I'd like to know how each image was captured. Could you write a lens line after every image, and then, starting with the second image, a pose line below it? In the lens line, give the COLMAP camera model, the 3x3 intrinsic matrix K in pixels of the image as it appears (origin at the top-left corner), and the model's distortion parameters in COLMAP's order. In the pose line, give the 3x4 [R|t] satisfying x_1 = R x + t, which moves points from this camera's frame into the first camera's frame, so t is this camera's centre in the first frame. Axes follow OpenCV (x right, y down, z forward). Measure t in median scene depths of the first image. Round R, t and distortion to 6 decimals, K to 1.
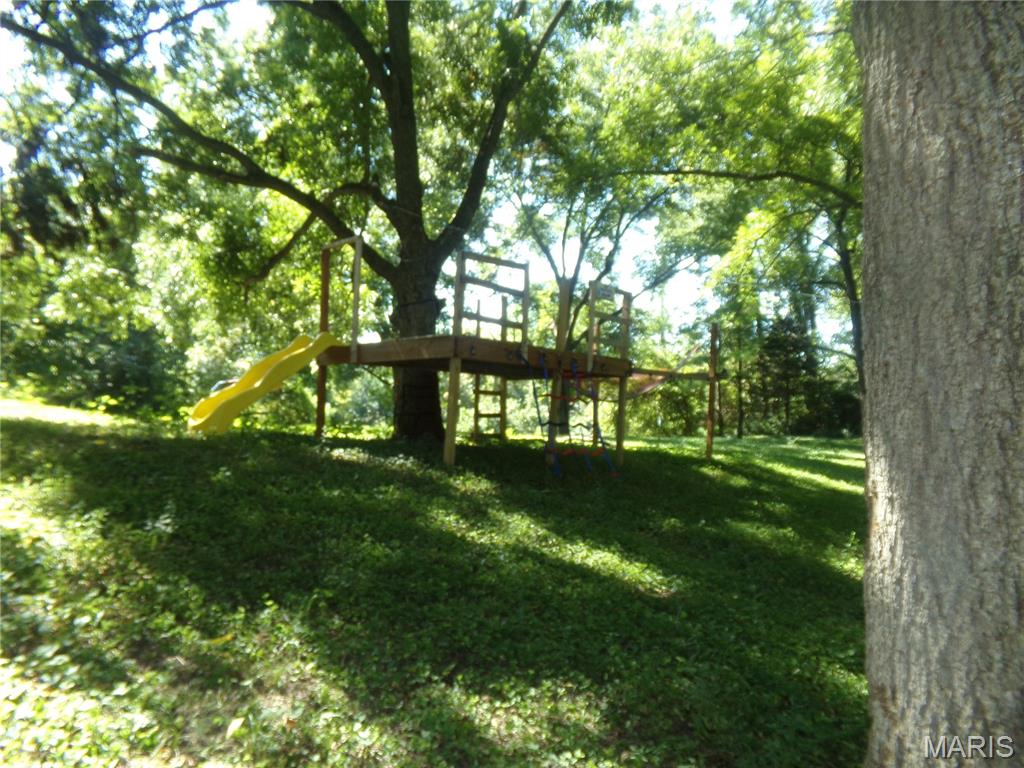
lens RADIAL K [[697.5, 0, 512.0], [0, 697.5, 384.0], [0, 0, 1]] dist [-0.005872, 0.019019]
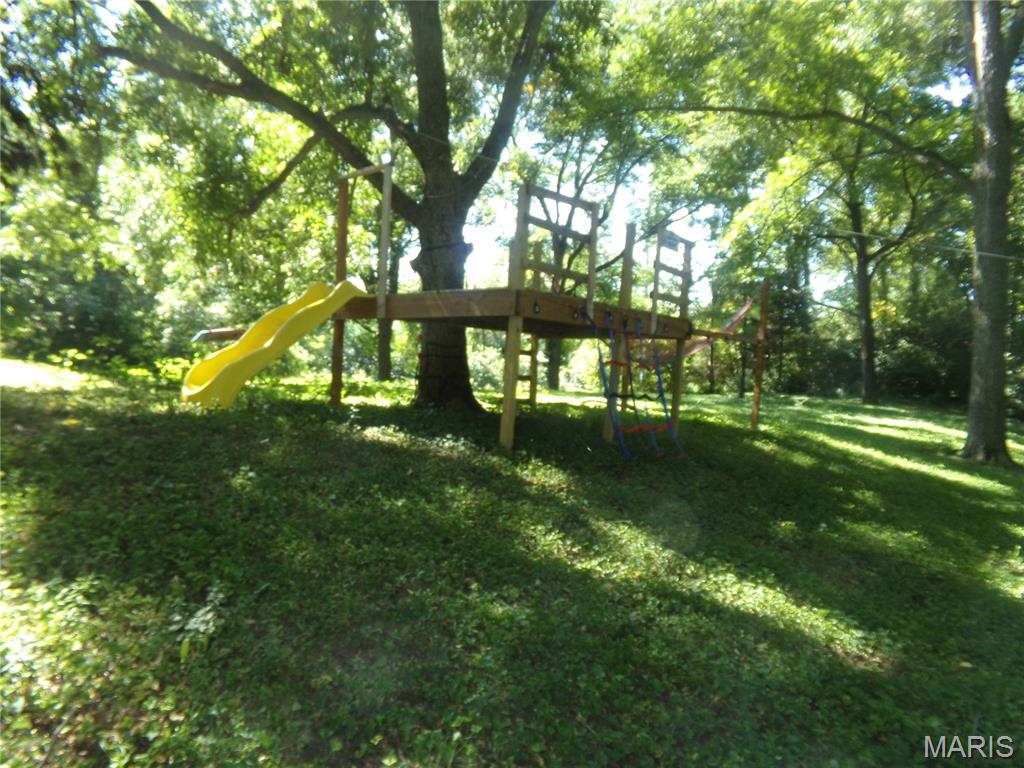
lens RADIAL K [[697.5, 0, 512.0], [0, 697.5, 384.0], [0, 0, 1]] dist [-0.005872, 0.019019]
pose [[0.998989, 0.018597, 0.040937, -0.056310], [-0.021579, 0.997051, 0.073646, -0.009484], [-0.039446, -0.074455, 0.996444, 0.089247]]
